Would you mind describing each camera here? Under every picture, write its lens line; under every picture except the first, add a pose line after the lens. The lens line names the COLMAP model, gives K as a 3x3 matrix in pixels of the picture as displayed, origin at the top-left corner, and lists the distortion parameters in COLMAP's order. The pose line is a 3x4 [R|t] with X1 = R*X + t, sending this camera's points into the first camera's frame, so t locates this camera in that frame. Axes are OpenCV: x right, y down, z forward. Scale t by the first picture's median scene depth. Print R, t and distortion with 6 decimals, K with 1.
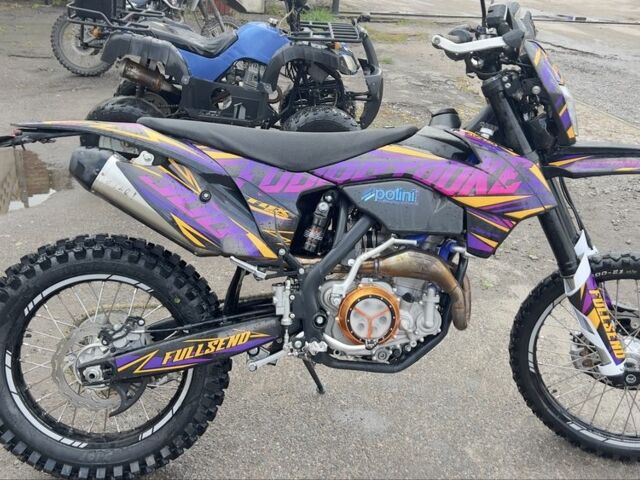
lens RADIAL K [[655.4, 0, 320.0], [0, 655.4, 240.0], [0, 0, 1]] dist [0.100693, -0.151599]
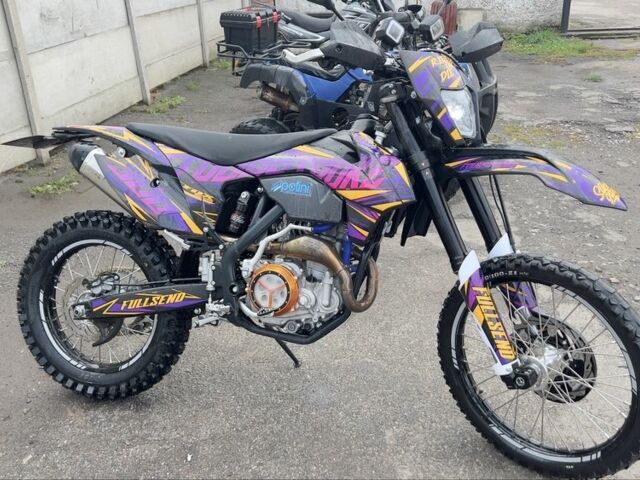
lens RADIAL K [[655.4, 0, 320.0], [0, 655.4, 240.0], [0, 0, 1]] dist [0.100693, -0.151599]
pose [[0.911399, 0.064500, -0.406438, 0.627248], [-0.080854, 0.996457, -0.023173, 0.047994], [0.403503, 0.053982, 0.913385, -0.040758]]
